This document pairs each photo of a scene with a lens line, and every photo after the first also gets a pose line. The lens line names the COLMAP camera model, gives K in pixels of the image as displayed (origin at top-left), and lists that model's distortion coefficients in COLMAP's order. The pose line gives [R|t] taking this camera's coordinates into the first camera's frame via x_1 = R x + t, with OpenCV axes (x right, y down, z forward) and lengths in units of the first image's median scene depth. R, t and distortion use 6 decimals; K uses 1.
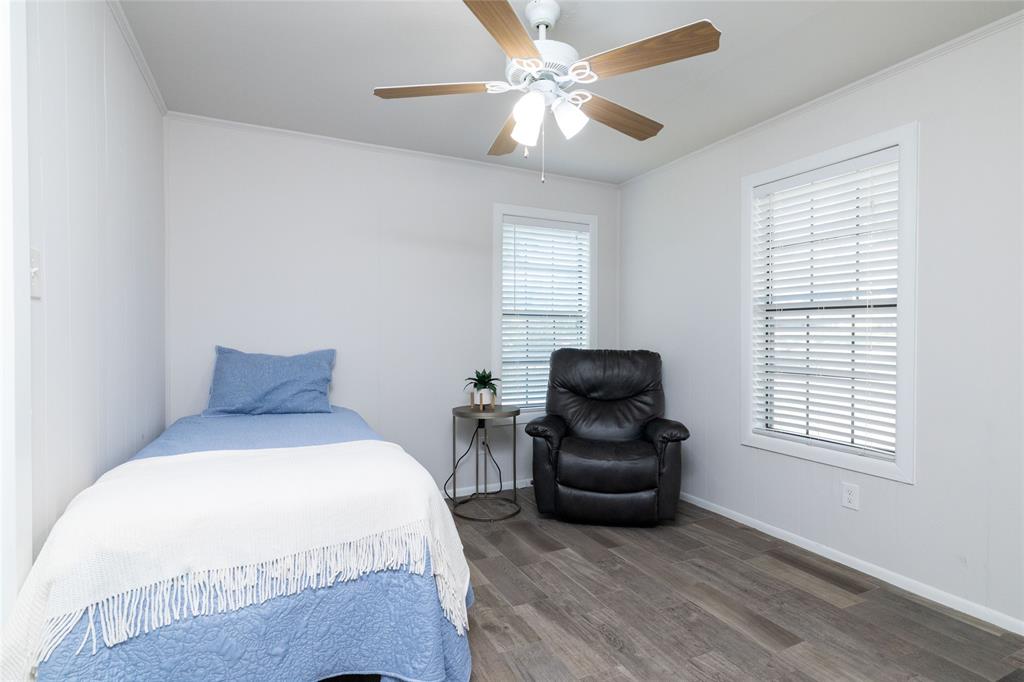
lens RADIAL K [[507.5, 0, 523.5], [0, 507.5, 329.9], [0, 0, 1]] dist [0.001495, 0.000621]
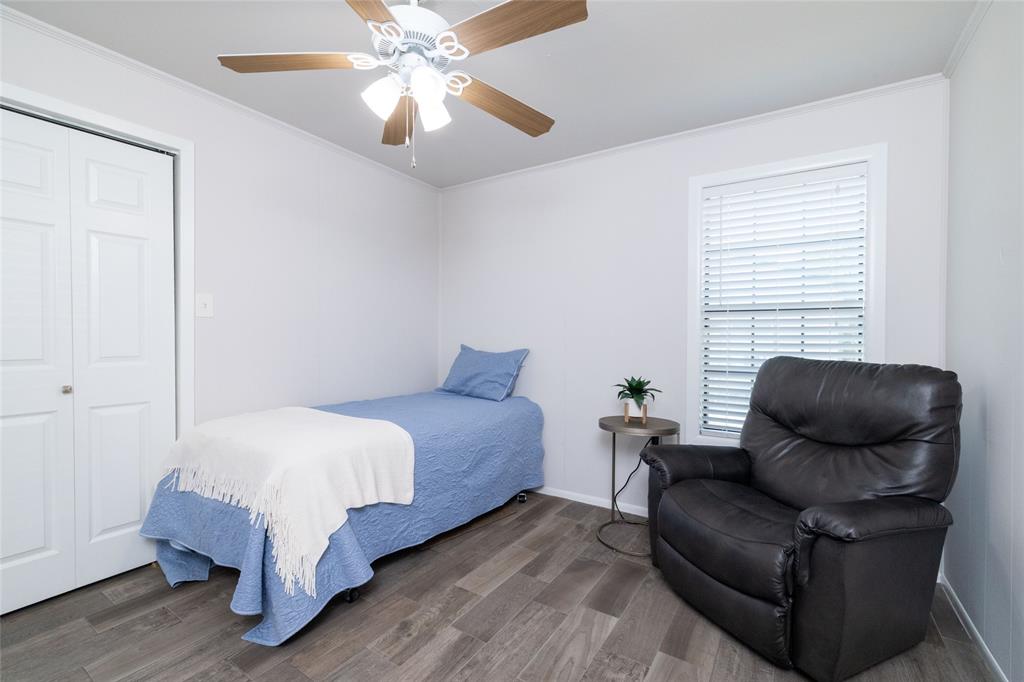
lens RADIAL K [[439.9, 0, 503.1], [0, 439.9, 337.2], [0, 0, 1]] dist [-0.000160, 0.001543]
pose [[0.518450, -0.000101, -0.855108, 0.485601], [0.002350, 0.999996, 0.001307, 0.009684], [0.855105, -0.002687, 0.518448, 0.449196]]
